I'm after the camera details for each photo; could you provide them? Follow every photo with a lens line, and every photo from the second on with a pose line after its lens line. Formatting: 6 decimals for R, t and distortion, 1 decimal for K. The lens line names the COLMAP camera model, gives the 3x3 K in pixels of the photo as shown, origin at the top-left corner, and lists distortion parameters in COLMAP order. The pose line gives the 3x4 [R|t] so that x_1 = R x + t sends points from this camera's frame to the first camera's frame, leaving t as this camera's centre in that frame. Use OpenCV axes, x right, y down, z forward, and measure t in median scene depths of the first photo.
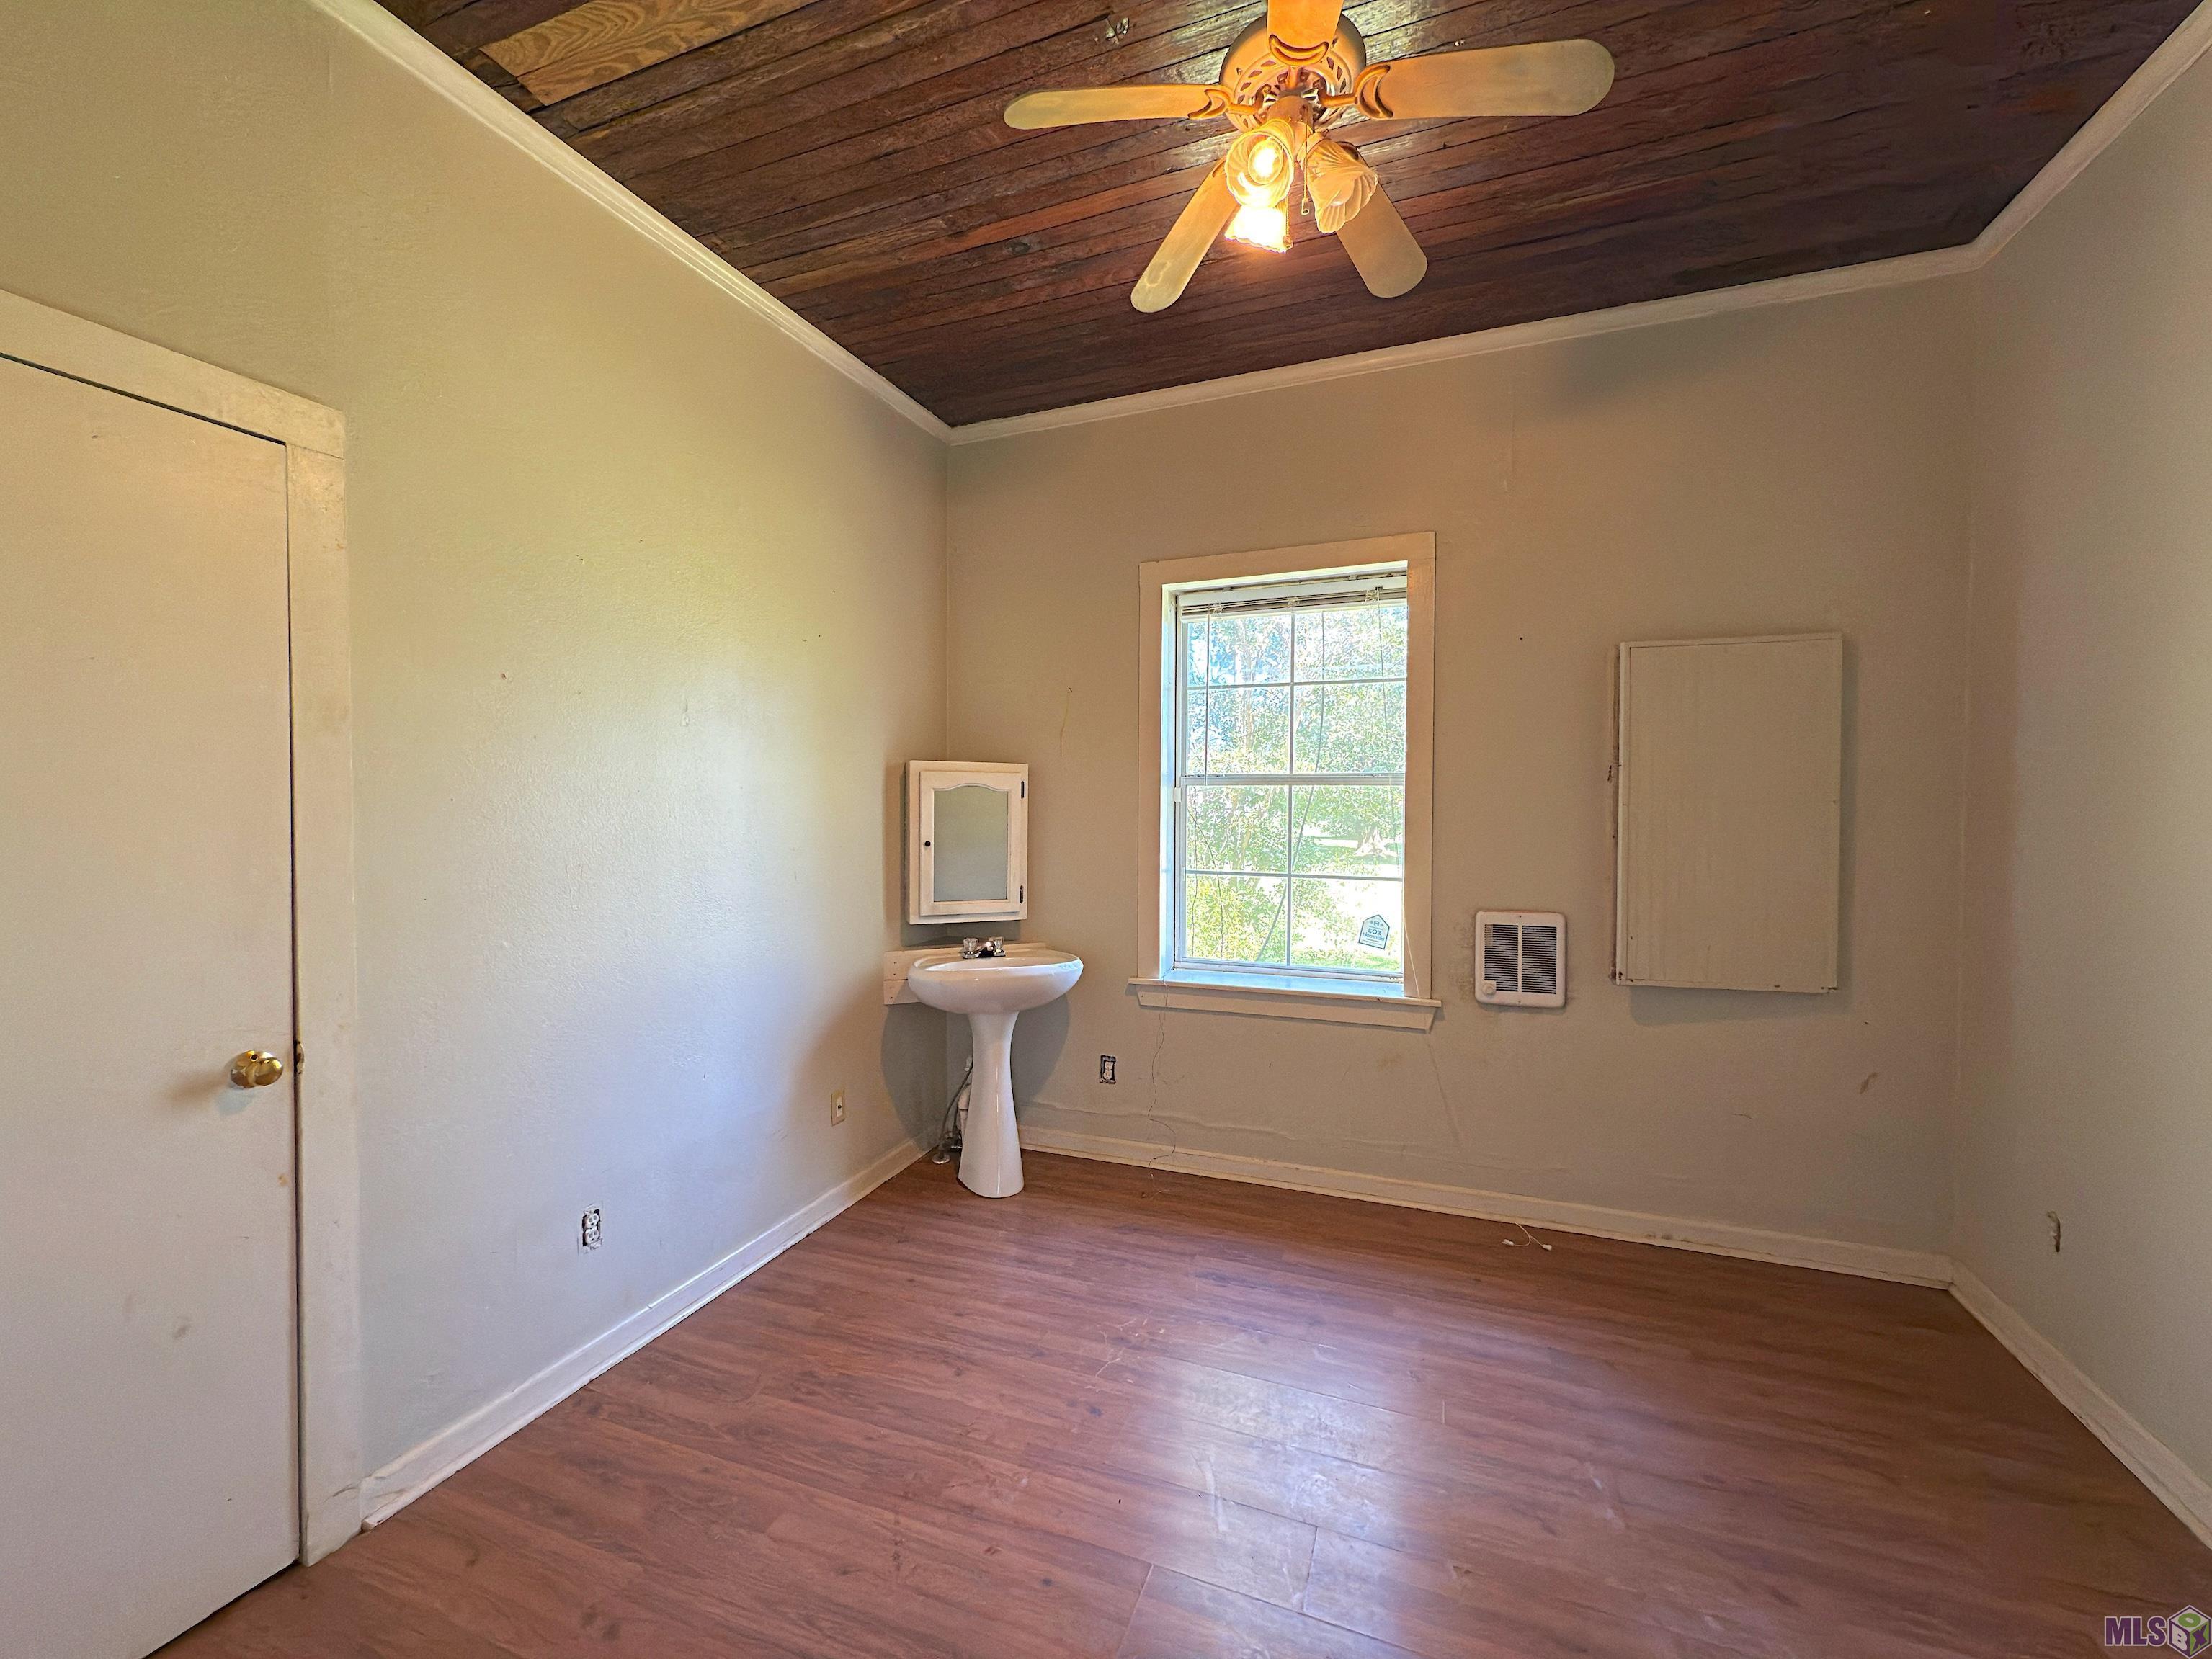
lens RADIAL K [[880.3, 0, 1116.5], [0, 880.3, 812.0], [0, 0, 1]] dist [0.003352, 0.000106]
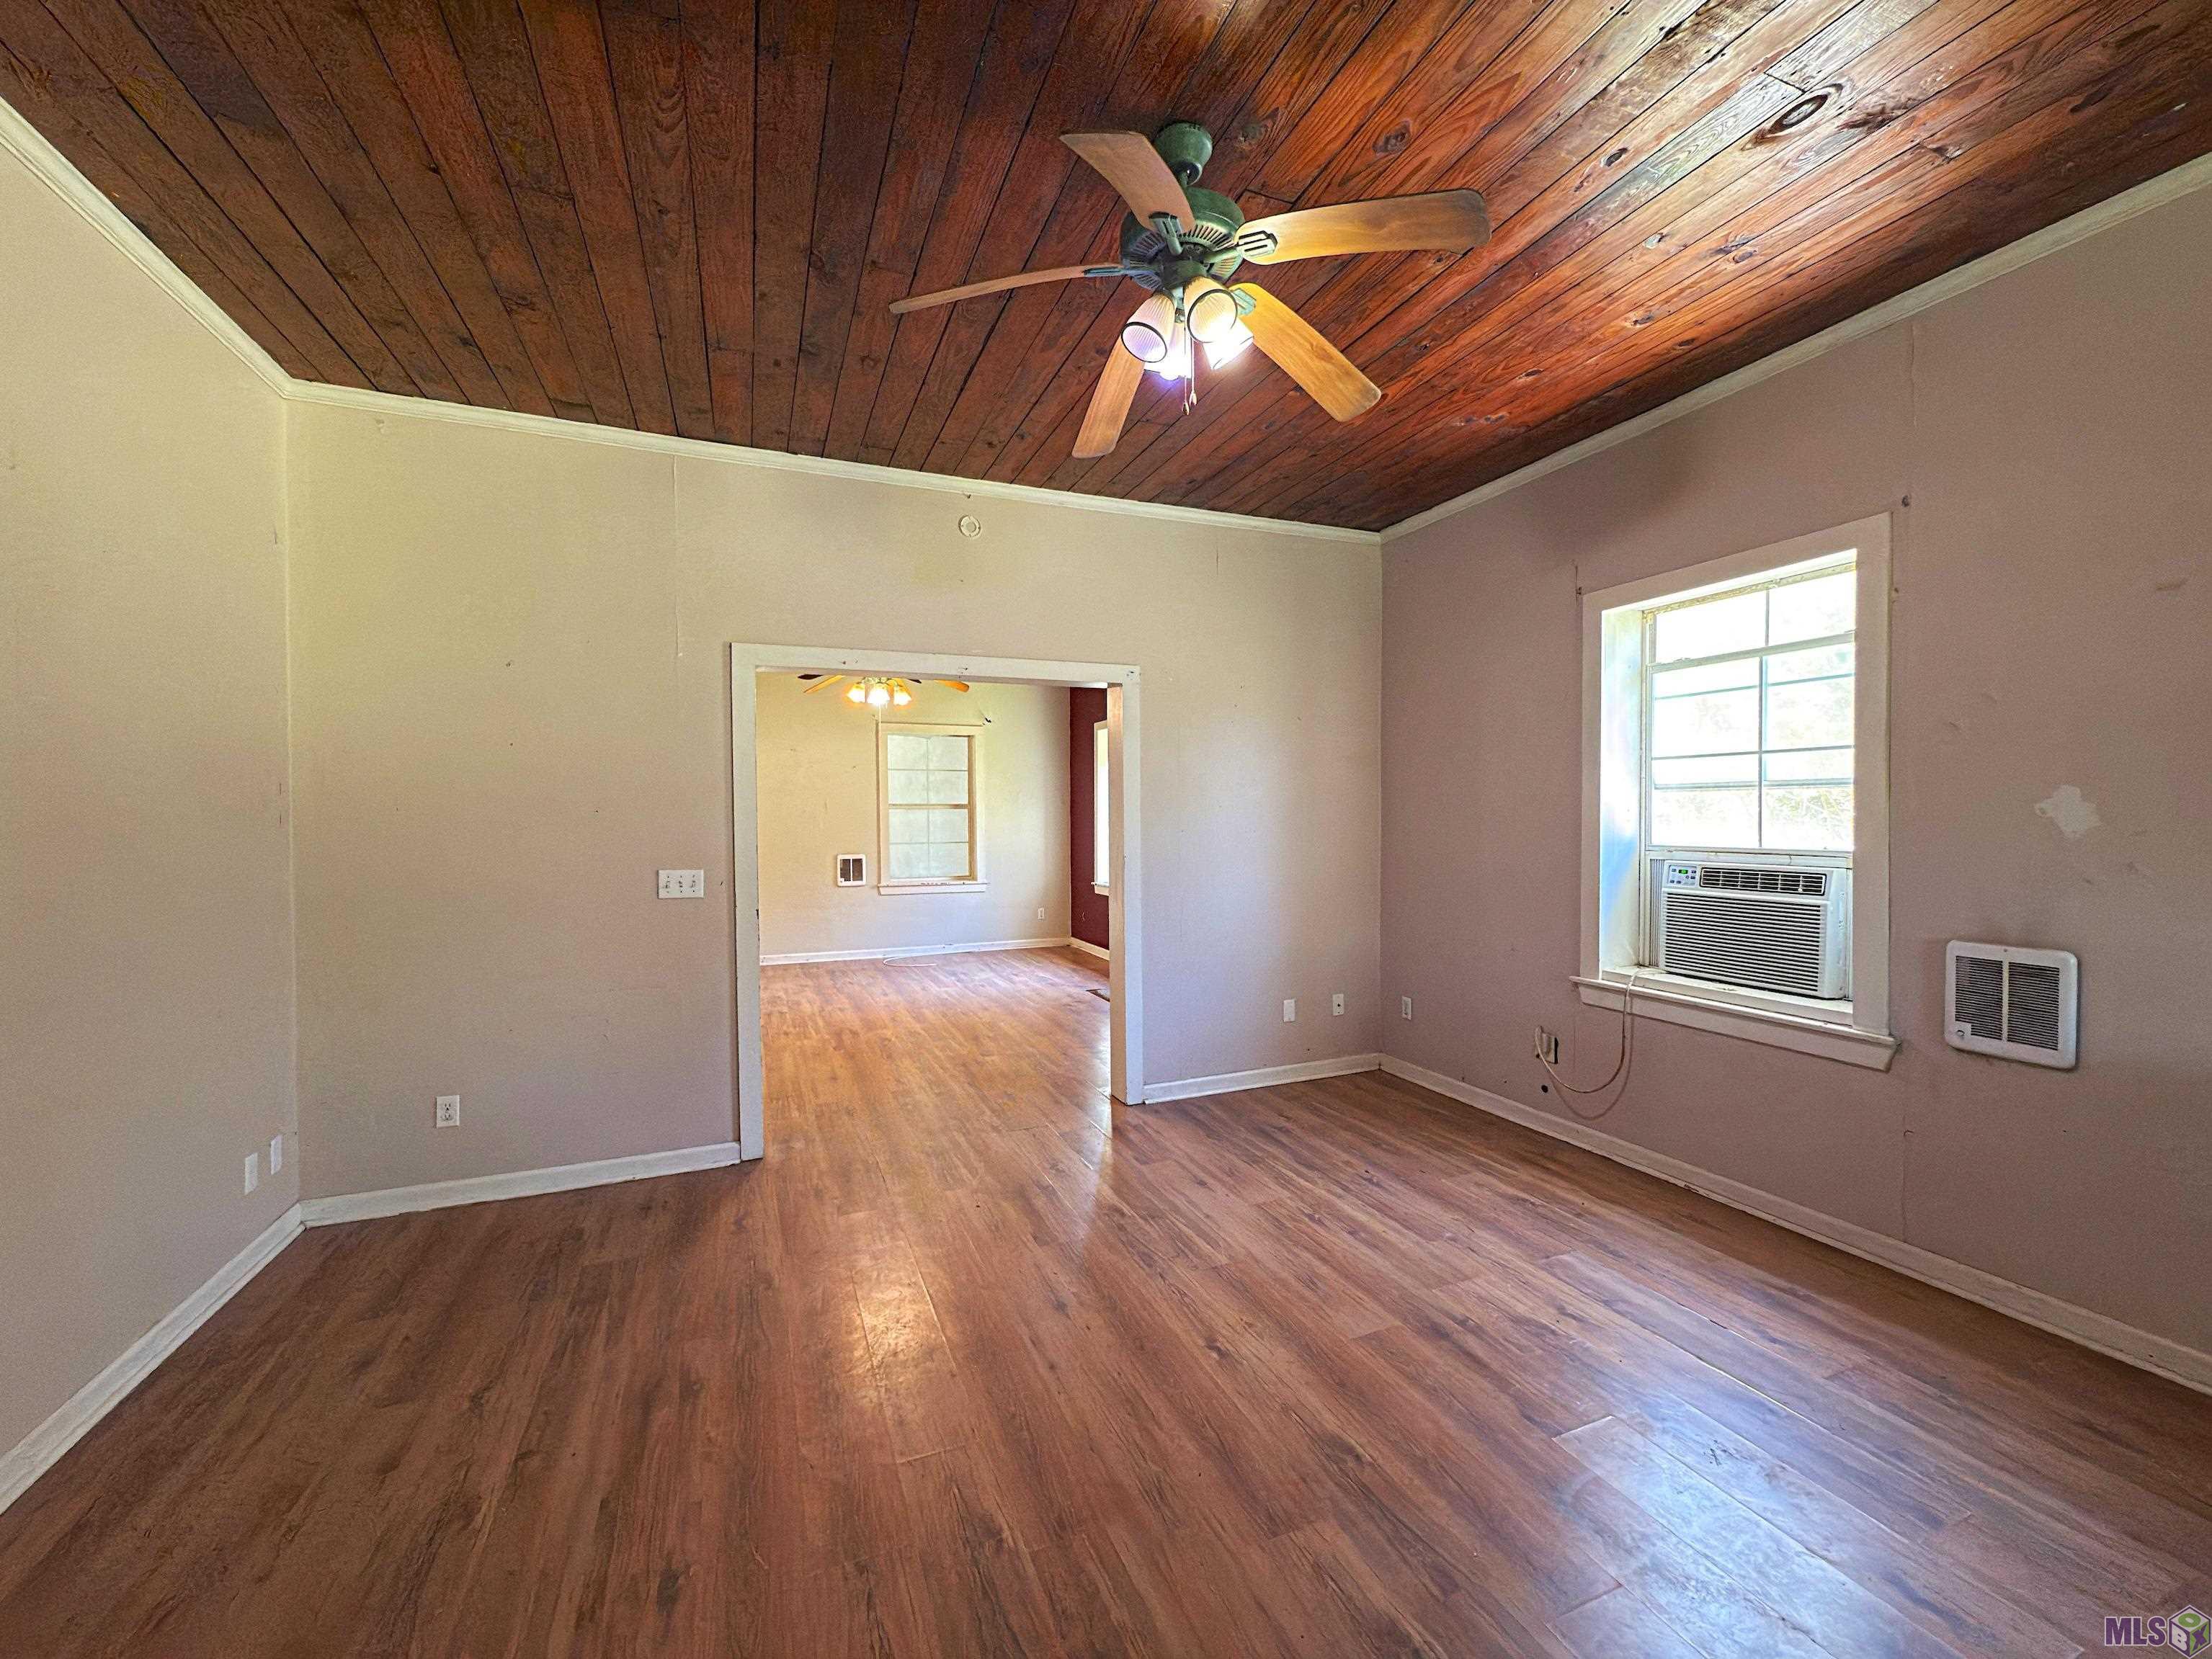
lens RADIAL K [[880.3, 0, 1106.7], [0, 880.3, 831.9], [0, 0, 1]] dist [0.003352, 0.000106]
pose [[0.685730, 0.012428, -0.727750, 0.469131], [-0.001566, 0.999877, 0.015599, -0.007061], [0.727855, -0.009557, 0.685665, -0.198932]]
